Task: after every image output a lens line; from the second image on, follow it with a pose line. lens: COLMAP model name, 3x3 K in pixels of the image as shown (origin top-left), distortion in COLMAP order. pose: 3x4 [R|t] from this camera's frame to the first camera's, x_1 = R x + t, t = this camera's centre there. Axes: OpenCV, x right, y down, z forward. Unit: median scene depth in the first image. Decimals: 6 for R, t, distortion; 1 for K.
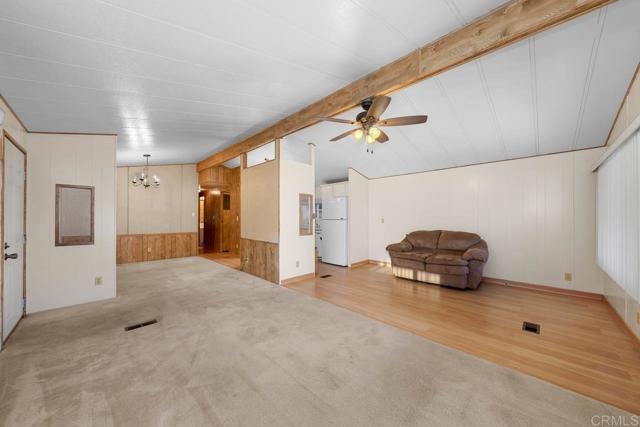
lens RADIAL K [[225.3, 0, 324.1], [0, 225.3, 216.7], [0, 0, 1]] dist [-0.002513, -0.000116]
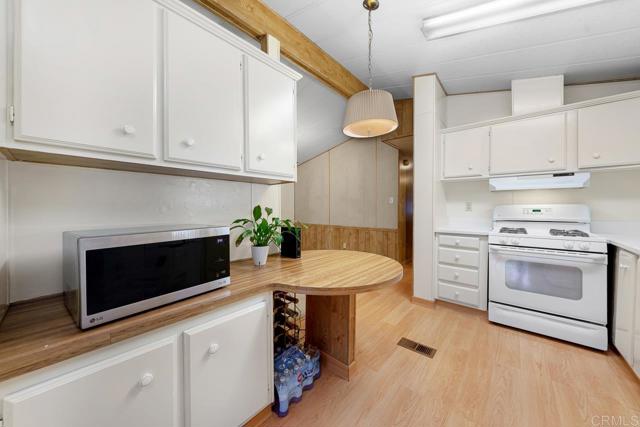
lens RADIAL K [[225.2, 0, 324.1], [0, 225.2, 209.1], [0, 0, 1]] dist [-0.005054, 0.000026]
pose [[0.074134, -0.000168, -0.997248, 0.064089], [0.004857, 0.999988, 0.000192, 0.025136], [0.997236, -0.004858, 0.074134, 1.555956]]
